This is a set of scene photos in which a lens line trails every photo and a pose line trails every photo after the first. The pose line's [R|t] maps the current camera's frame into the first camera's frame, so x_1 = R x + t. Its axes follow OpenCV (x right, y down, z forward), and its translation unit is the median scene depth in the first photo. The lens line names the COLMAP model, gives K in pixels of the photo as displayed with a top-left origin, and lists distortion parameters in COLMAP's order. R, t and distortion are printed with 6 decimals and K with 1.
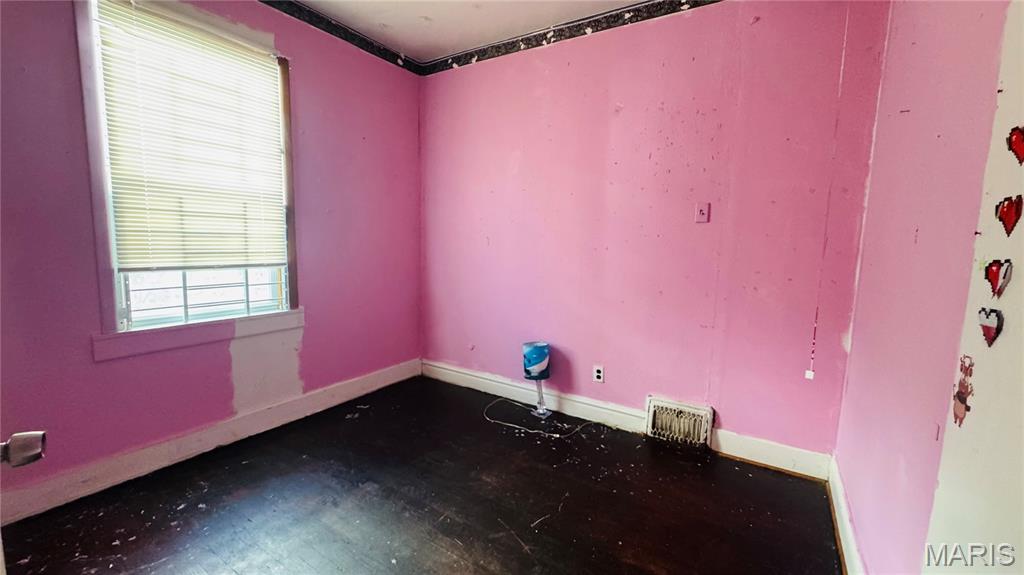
lens RADIAL K [[410.3, 0, 508.0], [0, 410.3, 288.3], [0, 0, 1]] dist [-0.005684, 0.000631]
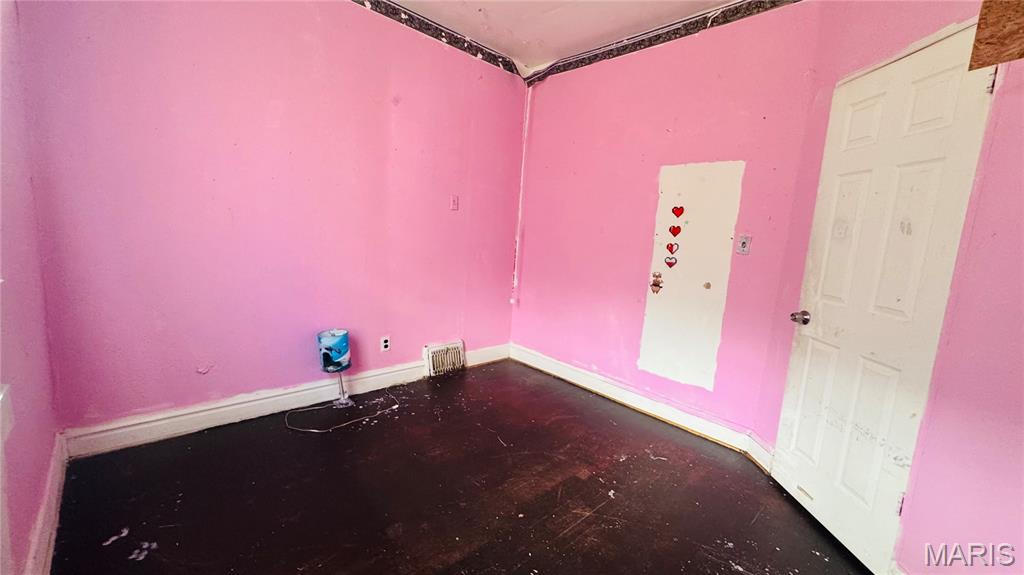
lens RADIAL K [[410.3, 0, 508.1], [0, 410.3, 287.4], [0, 0, 1]] dist [-0.005684, 0.000631]
pose [[0.227601, -0.139836, 0.963662, -0.780485], [0.049117, 0.990024, 0.132061, -0.069623], [-0.972515, 0.017275, 0.232199, 0.463169]]
